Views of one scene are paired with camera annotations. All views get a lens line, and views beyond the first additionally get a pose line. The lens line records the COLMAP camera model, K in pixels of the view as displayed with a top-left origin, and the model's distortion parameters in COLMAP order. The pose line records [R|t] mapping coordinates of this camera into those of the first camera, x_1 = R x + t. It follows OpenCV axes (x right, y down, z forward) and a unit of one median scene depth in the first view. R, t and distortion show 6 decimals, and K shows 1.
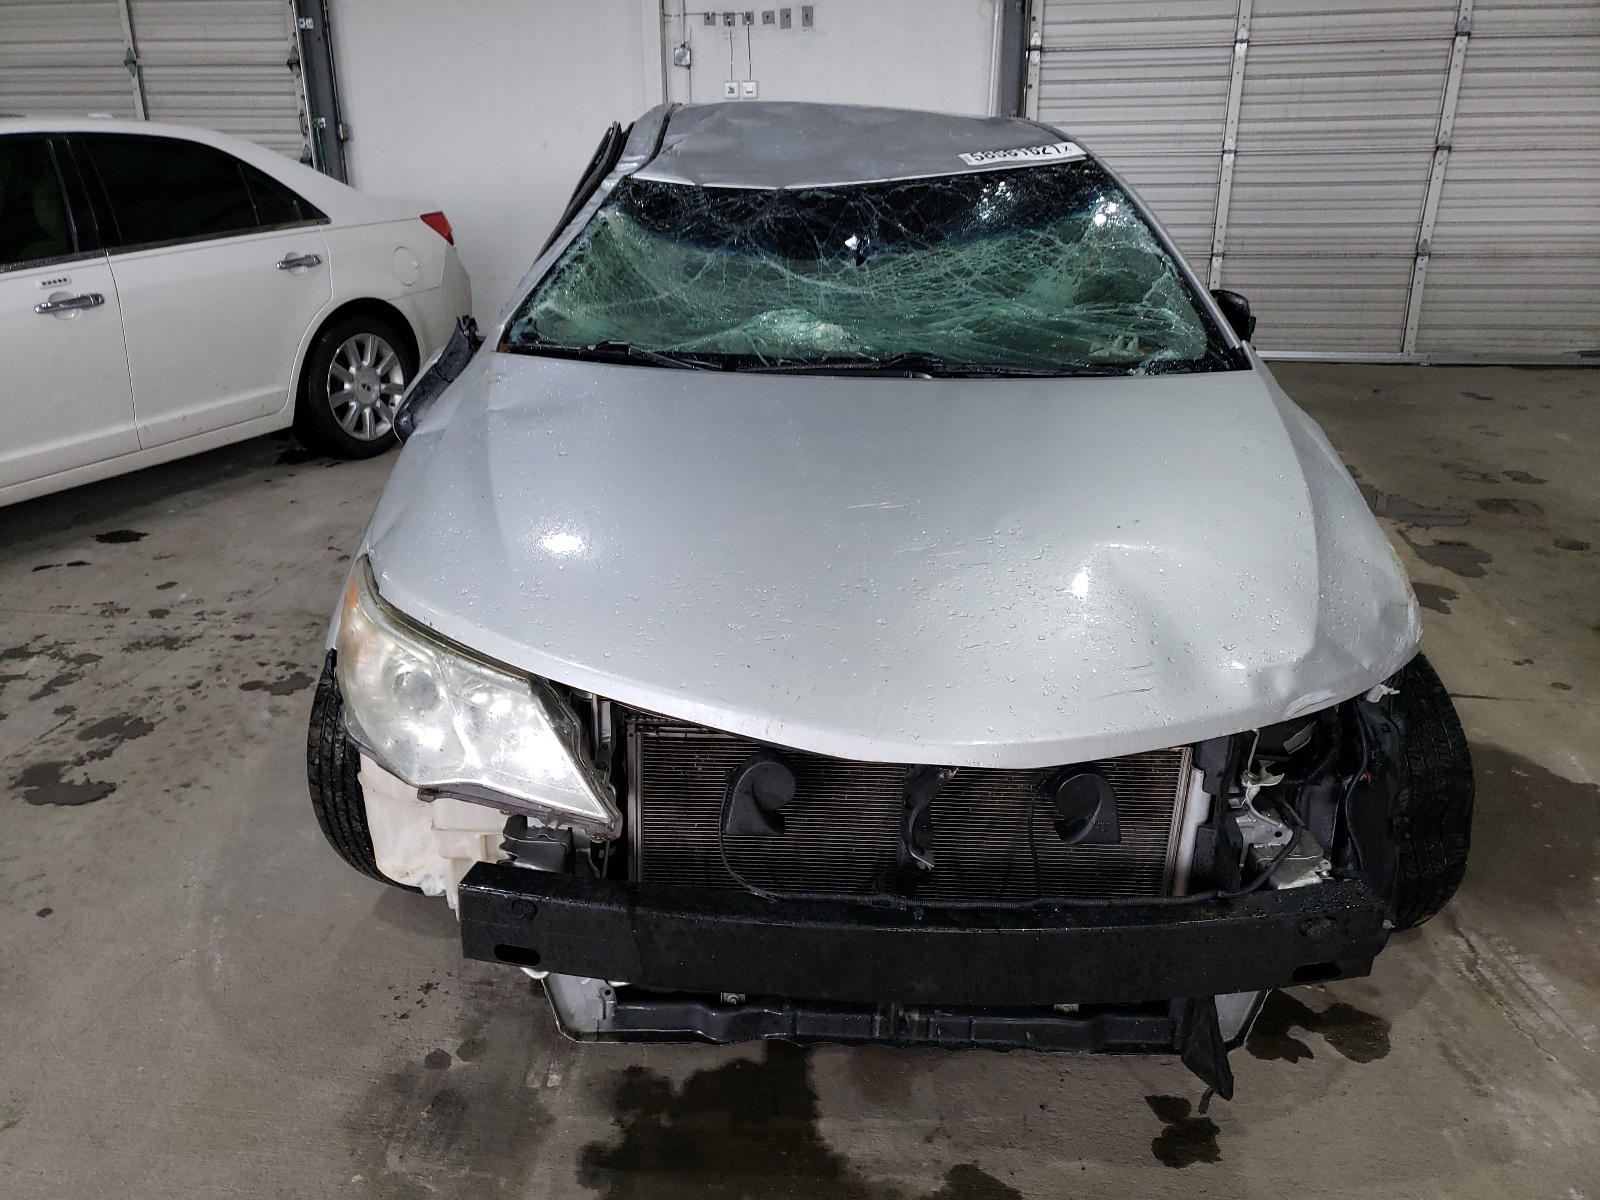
lens RADIAL K [[1215.6, 0, 780.6], [0, 1215.6, 604.2], [0, 0, 1]] dist [0.006825, 0.010849]
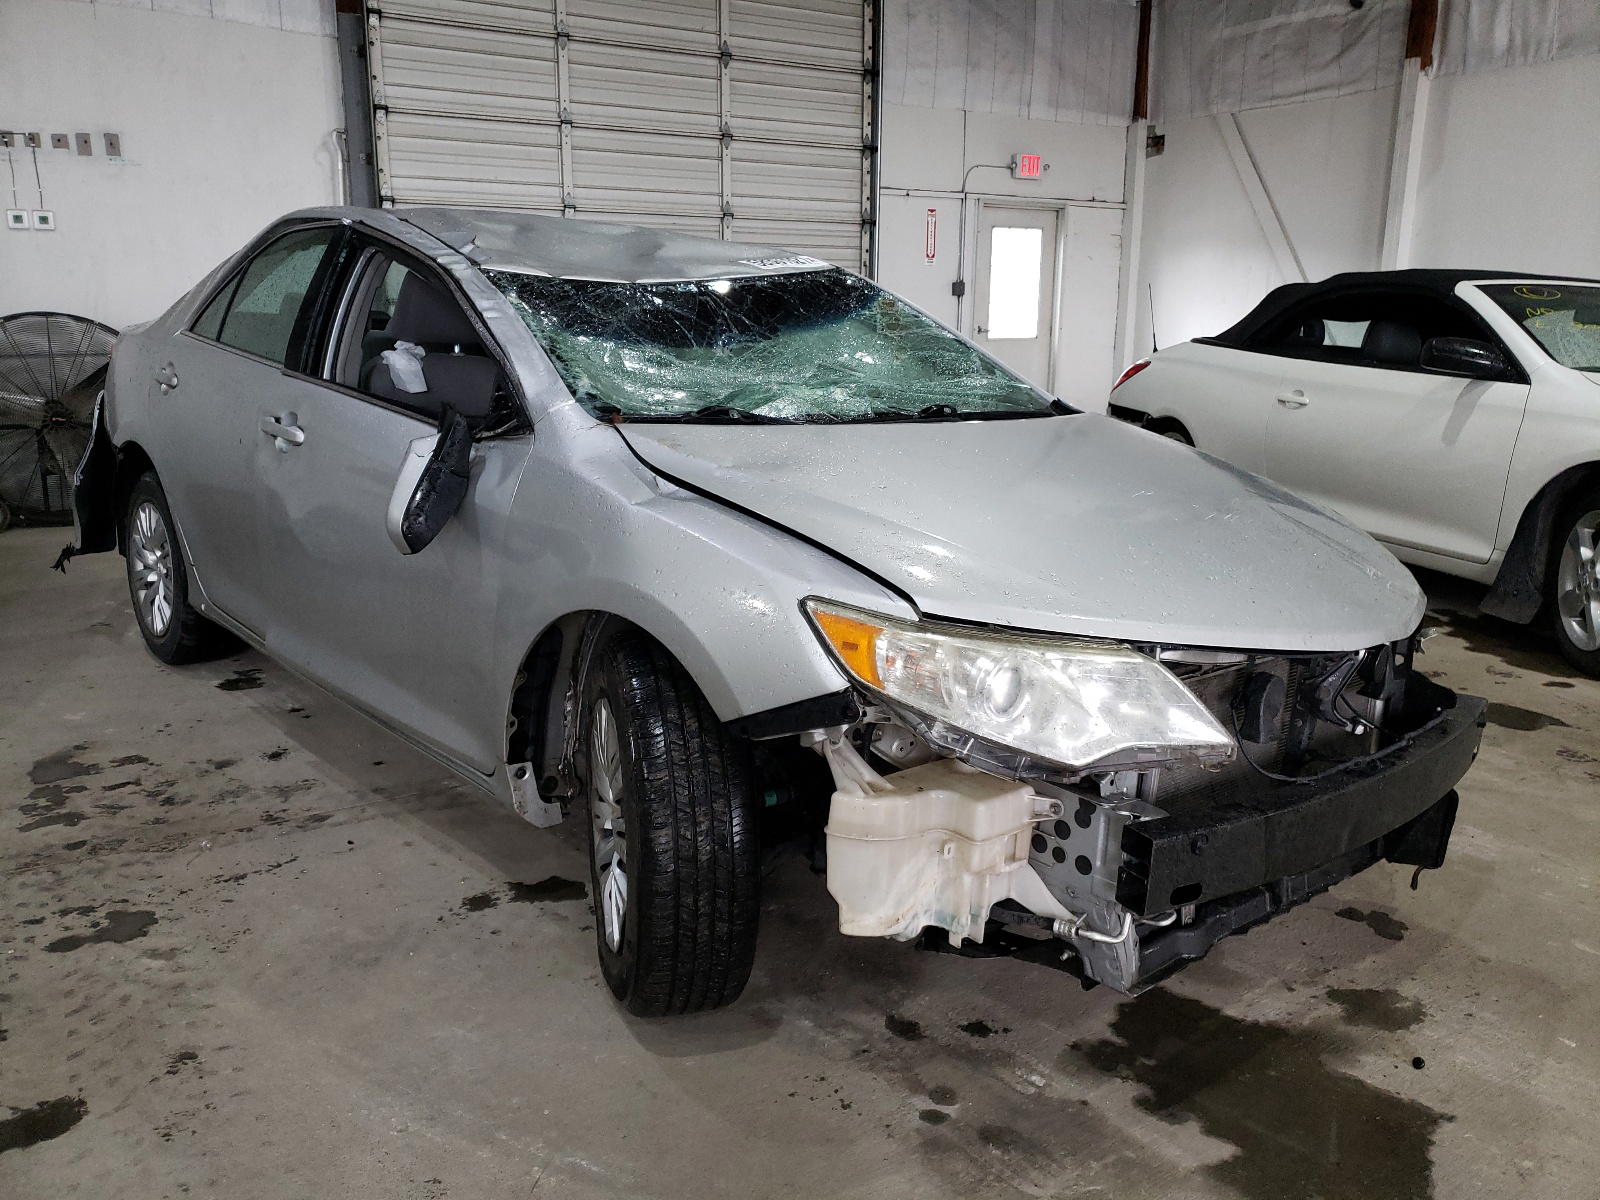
lens RADIAL K [[1238.8, 0, 807.4], [0, 1238.8, 596.1], [0, 0, 1]] dist [0.008169, 0.000448]
pose [[0.750556, -0.132022, 0.647484, -0.614847], [0.223424, 0.972834, -0.060630, 0.011460], [-0.621890, 0.190170, 0.759663, 0.166594]]
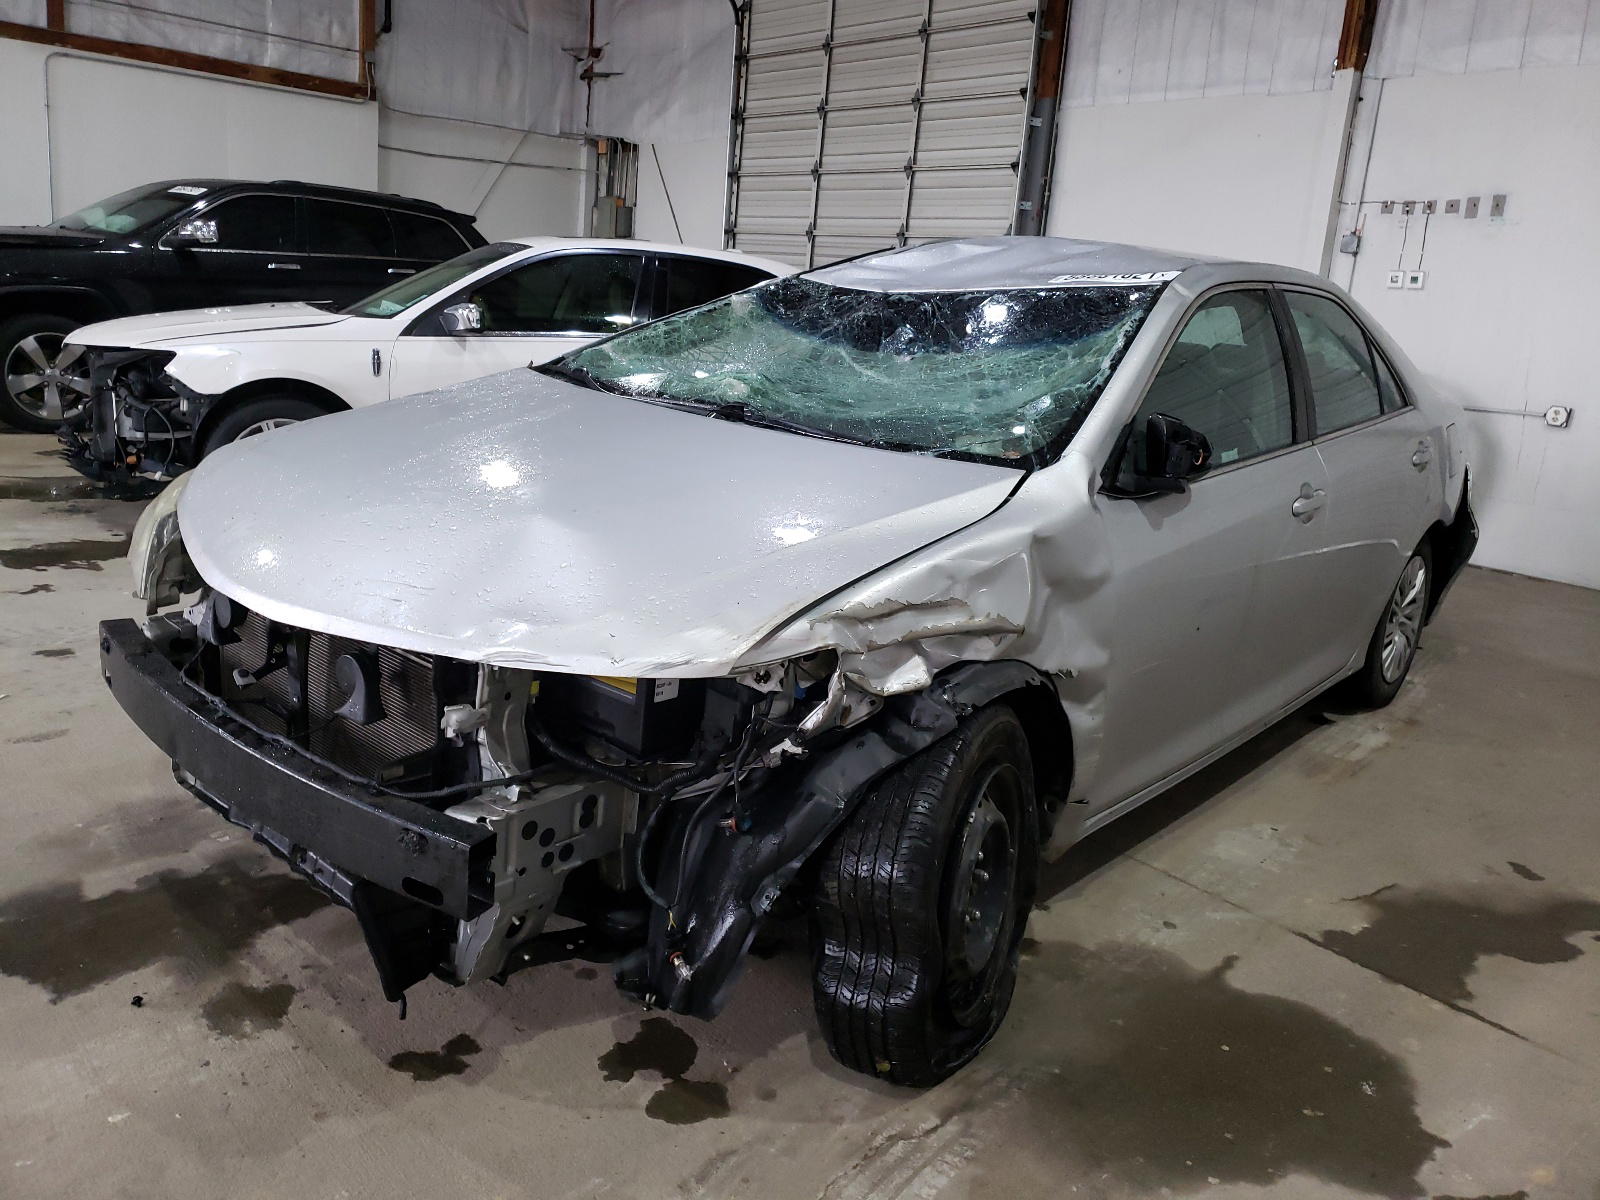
lens RADIAL K [[1238.8, 0, 807.4], [0, 1238.8, 596.1], [0, 0, 1]] dist [0.008169, 0.000448]
pose [[0.757177, 0.214029, -0.617150, 0.715623], [-0.313021, 0.948139, -0.055227, 0.004008], [0.573324, 0.234997, 0.784905, 0.145208]]
